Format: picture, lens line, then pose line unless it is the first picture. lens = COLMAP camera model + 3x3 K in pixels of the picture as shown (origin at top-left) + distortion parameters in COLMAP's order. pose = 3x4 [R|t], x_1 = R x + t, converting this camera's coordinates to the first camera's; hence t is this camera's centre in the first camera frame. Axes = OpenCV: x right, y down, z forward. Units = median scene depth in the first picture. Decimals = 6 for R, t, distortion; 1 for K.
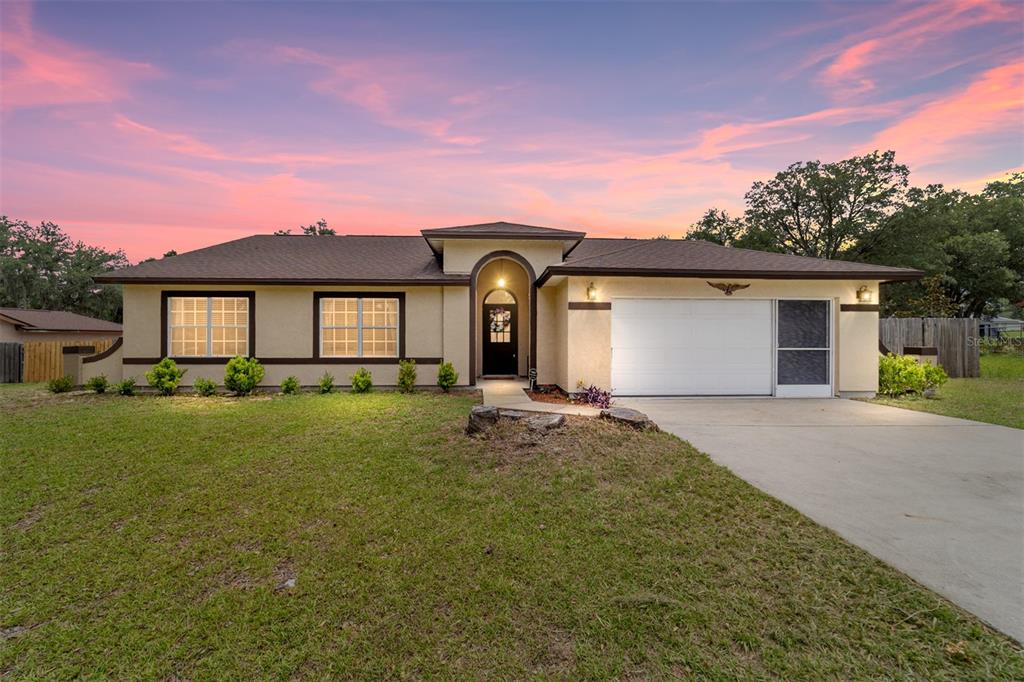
lens RADIAL K [[399.6, 0, 507.4], [0, 399.6, 335.4], [0, 0, 1]] dist [-0.015560, 0.005284]
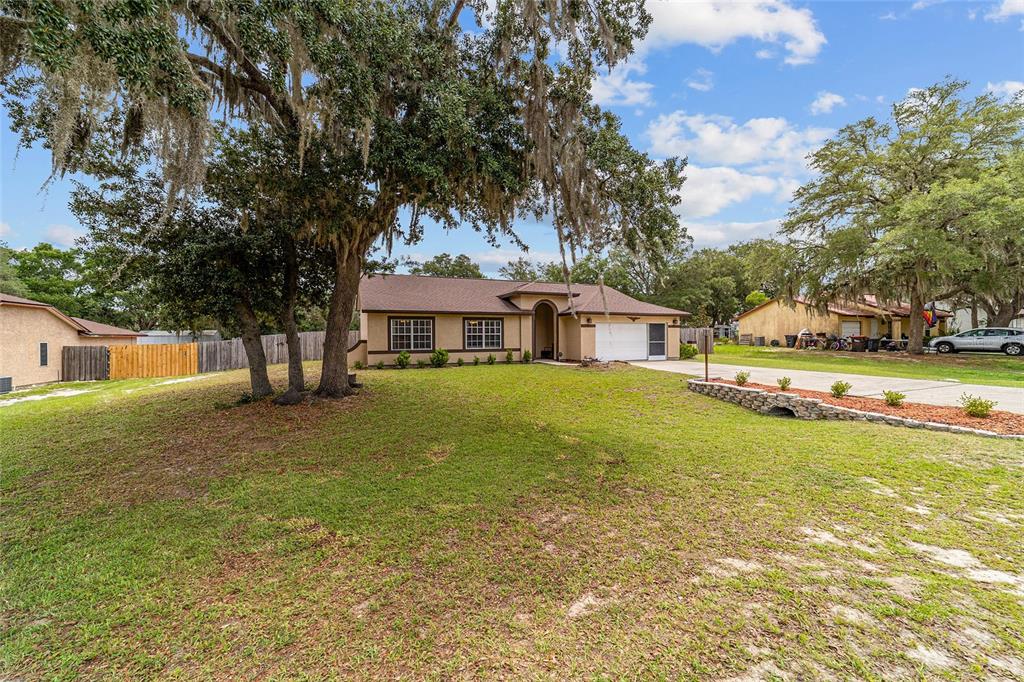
lens RADIAL K [[399.6, 0, 514.3], [0, 399.6, 337.5], [0, 0, 1]] dist [-0.015560, 0.005284]
pose [[0.935972, -0.007700, 0.351991, -0.960146], [0.005191, 0.999954, 0.008071, -0.019832], [-0.352037, -0.005727, 0.935969, -1.025401]]
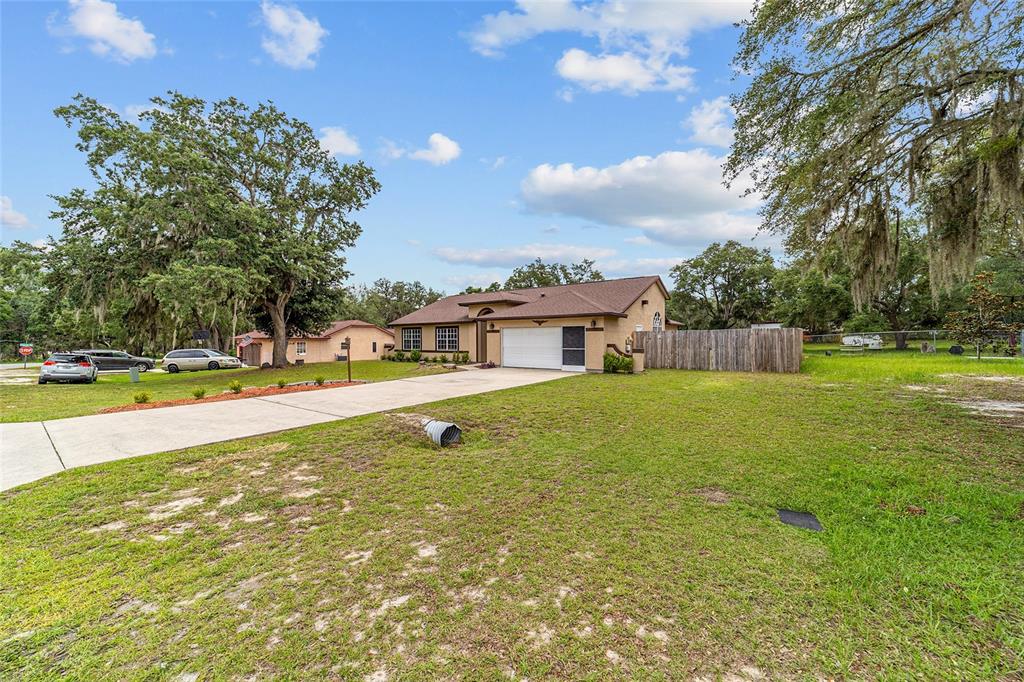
lens RADIAL K [[399.6, 0, 504.3], [0, 399.6, 343.8], [0, 0, 1]] dist [-0.015560, 0.005284]
pose [[0.761194, 0.002802, -0.648518, 1.669167], [0.010223, 0.999815, 0.016320, -0.029981], [0.648444, -0.019052, 0.761024, -0.799064]]
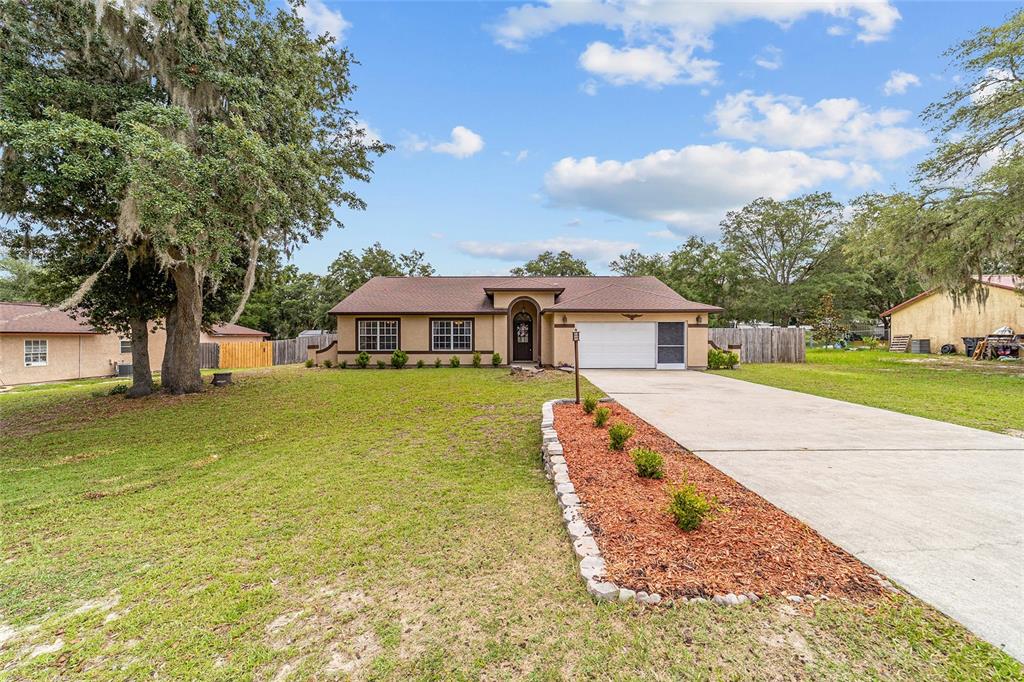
lens RADIAL K [[399.6, 0, 509.7], [0, 399.6, 342.6], [0, 0, 1]] dist [-0.015560, 0.005284]
pose [[0.998608, -0.001773, -0.052712, 0.022909], [0.002940, 0.999752, 0.022070, -0.027605], [0.052659, -0.022194, 0.998366, -0.977860]]
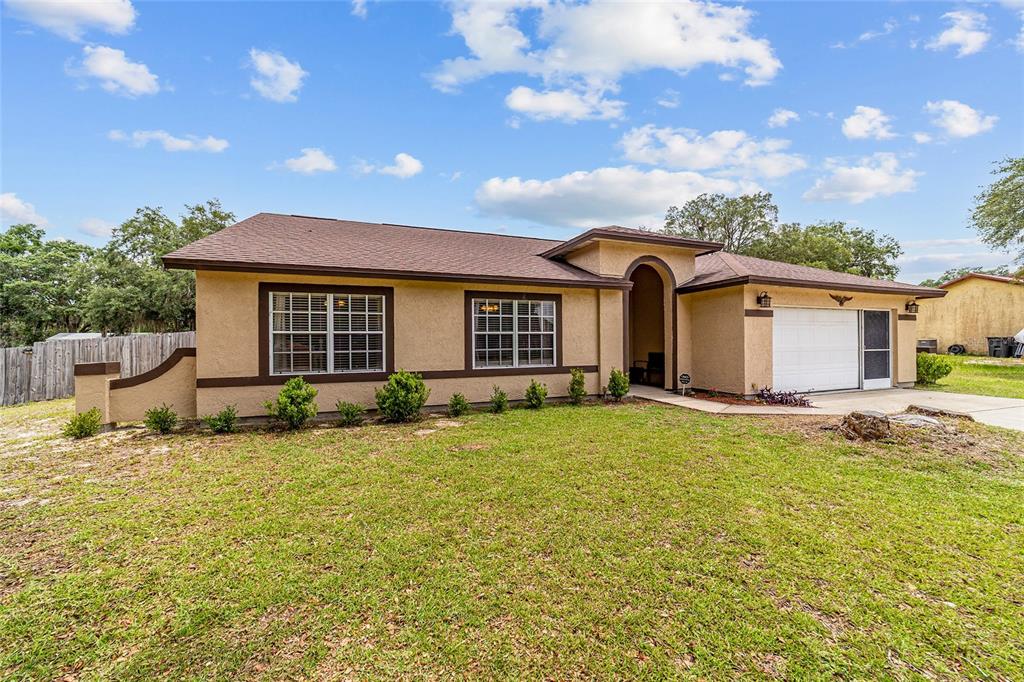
lens RADIAL K [[399.6, 0, 519.2], [0, 399.6, 339.5], [0, 0, 1]] dist [-0.015560, 0.005284]
pose [[0.944972, -0.006810, 0.327080, -0.650340], [0.006904, 0.999976, 0.000873, -0.006730], [-0.327078, 0.001433, 0.944996, 0.168148]]
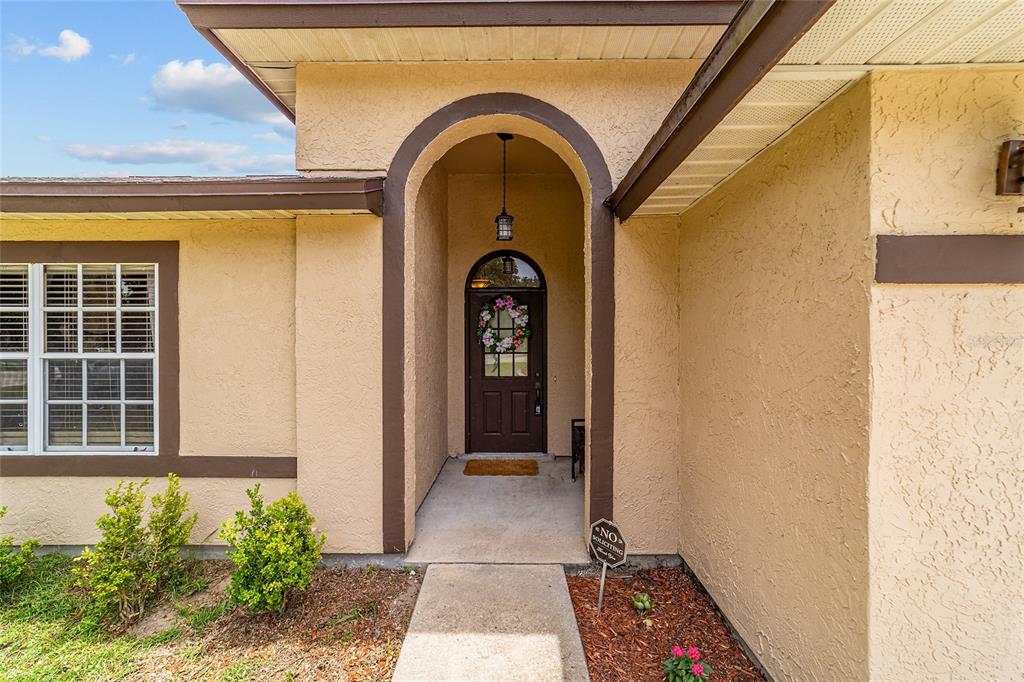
lens RADIAL K [[399.6, 0, 511.2], [0, 399.6, 342.0], [0, 0, 1]] dist [-0.015560, 0.005284]
pose [[0.998513, 0.001698, -0.054488, 0.014941], [-0.000539, 0.999773, 0.021283, -0.038098], [0.054512, -0.021222, 0.998288, 0.714095]]
